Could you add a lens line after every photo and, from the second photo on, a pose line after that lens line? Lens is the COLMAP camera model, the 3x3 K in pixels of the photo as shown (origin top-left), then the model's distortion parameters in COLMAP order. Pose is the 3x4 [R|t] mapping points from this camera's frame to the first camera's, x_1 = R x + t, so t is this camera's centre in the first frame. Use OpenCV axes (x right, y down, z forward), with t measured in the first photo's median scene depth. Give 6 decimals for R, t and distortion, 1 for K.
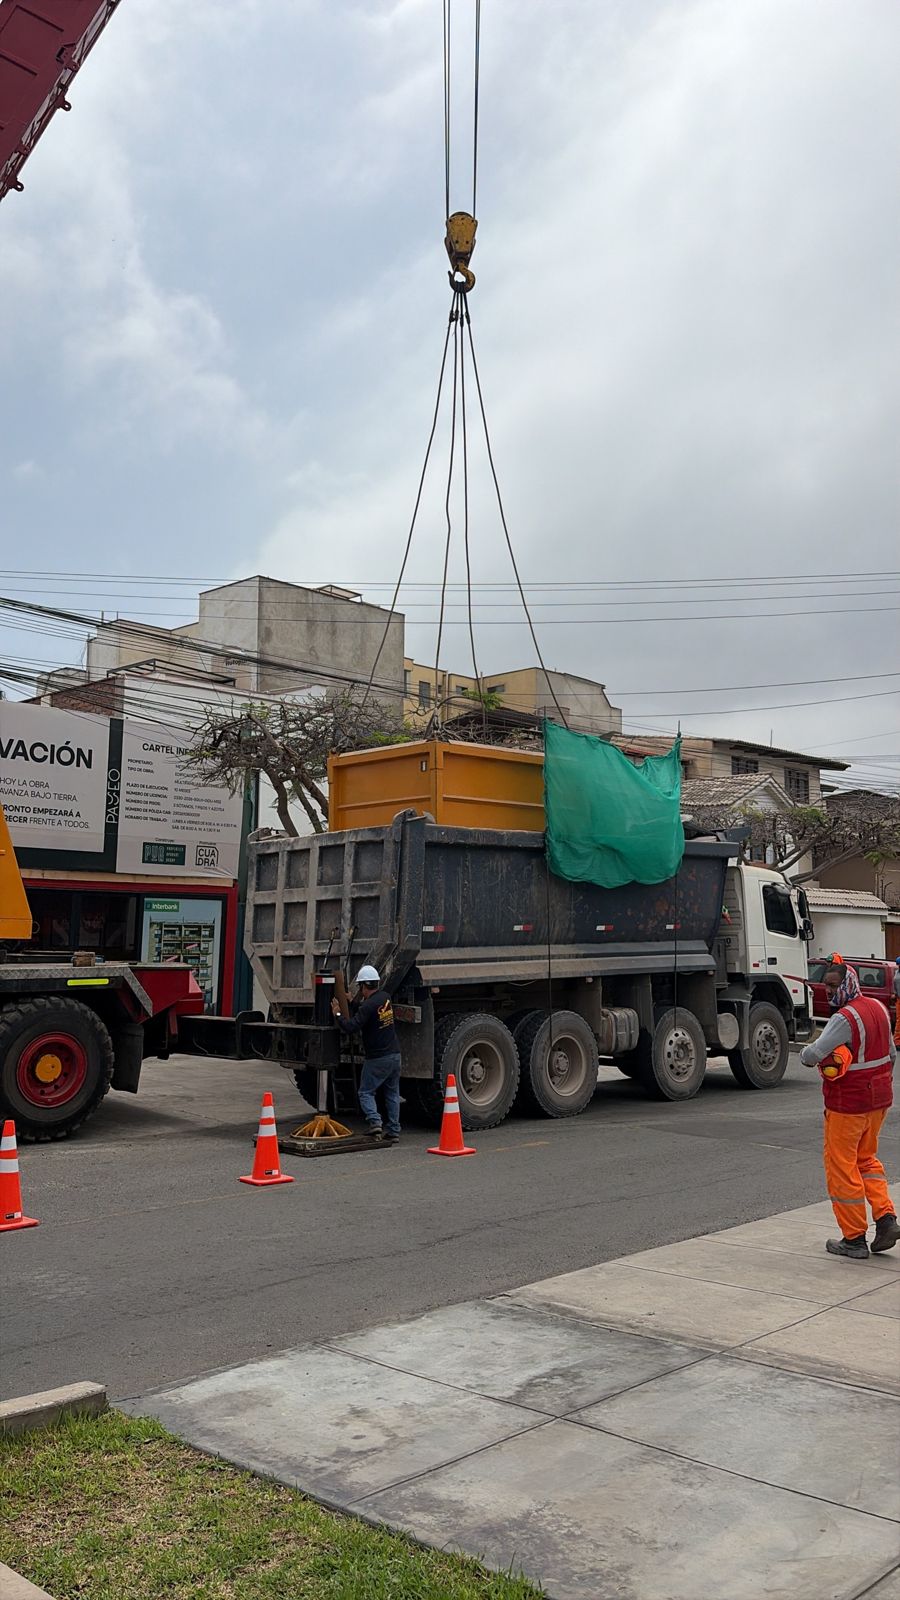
lens RADIAL K [[1234.7, 0, 454.0], [0, 1234.7, 877.8], [0, 0, 1]] dist [0.089220, -0.149592]
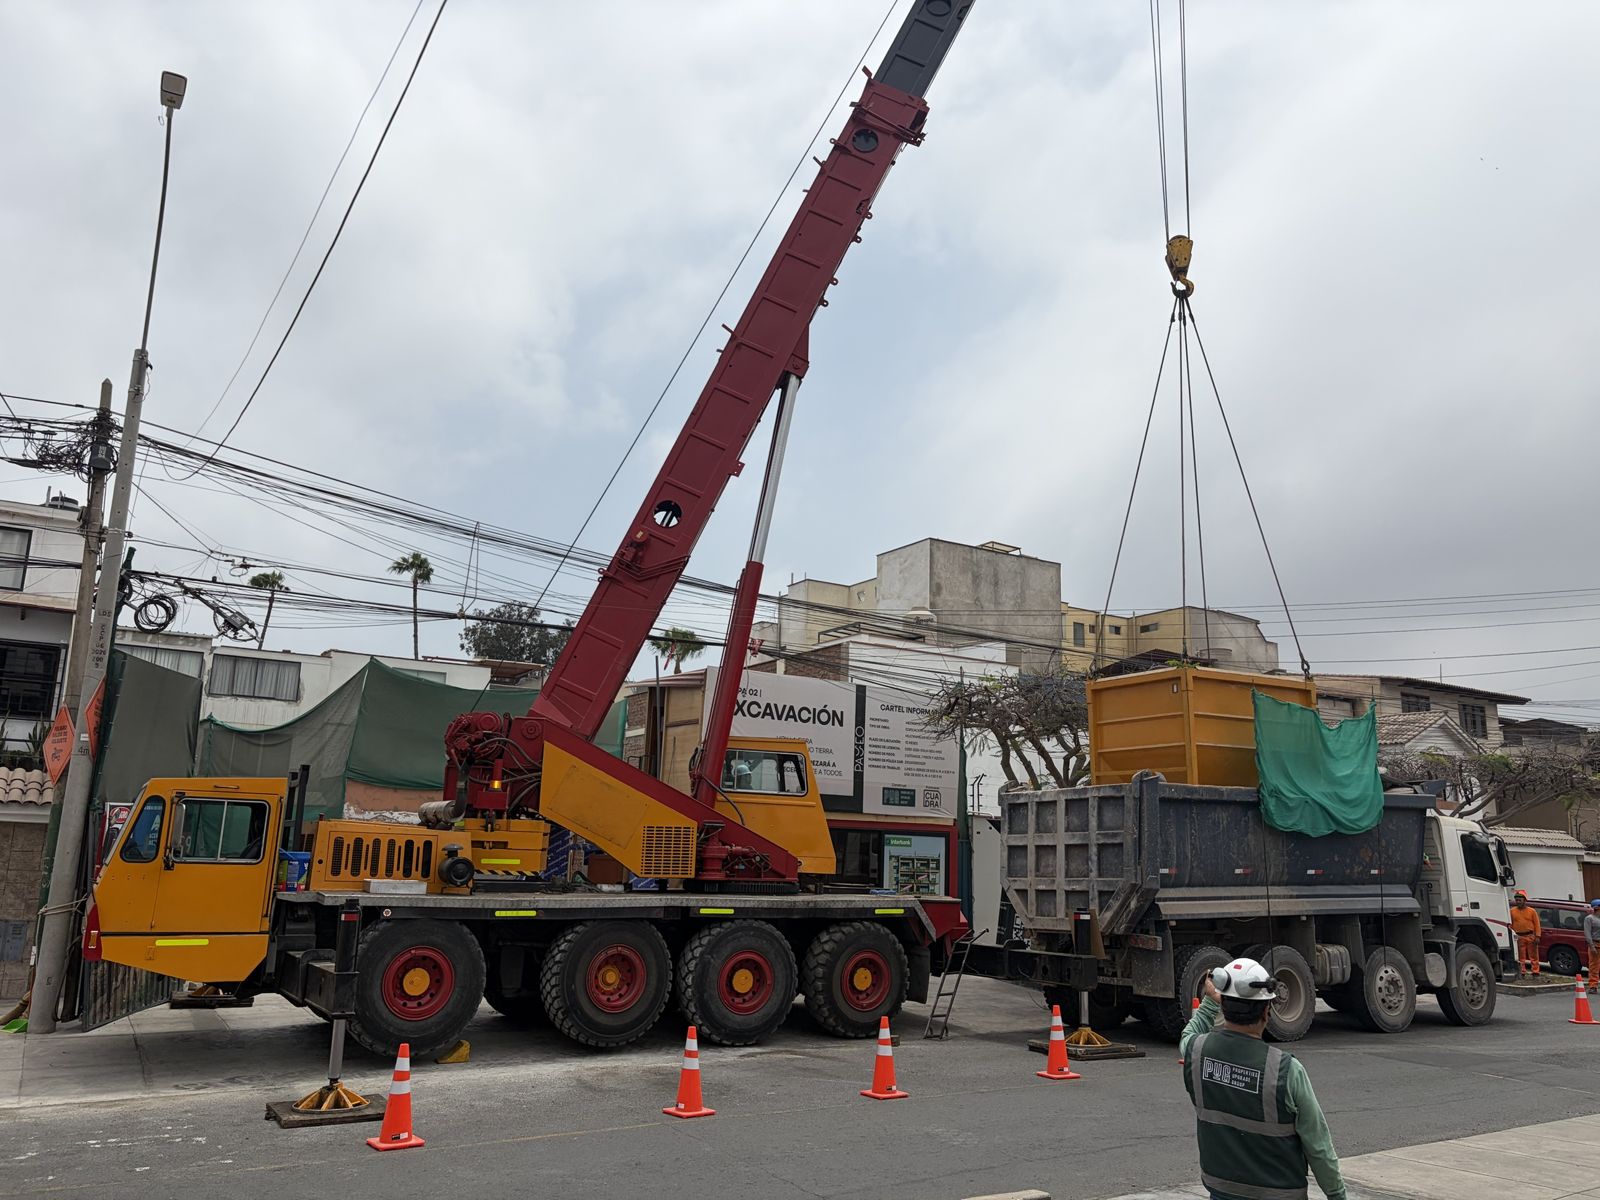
lens RADIAL K [[1198.4, 0, 832.9], [0, 1198.4, 650.3], [0, 0, 1]] dist [0.086732, -0.089331]
pose [[0.978155, -0.021110, -0.206802, -0.067166], [-0.005278, 0.991987, -0.126226, -0.016321], [0.207810, 0.124560, 0.970206, -0.178595]]
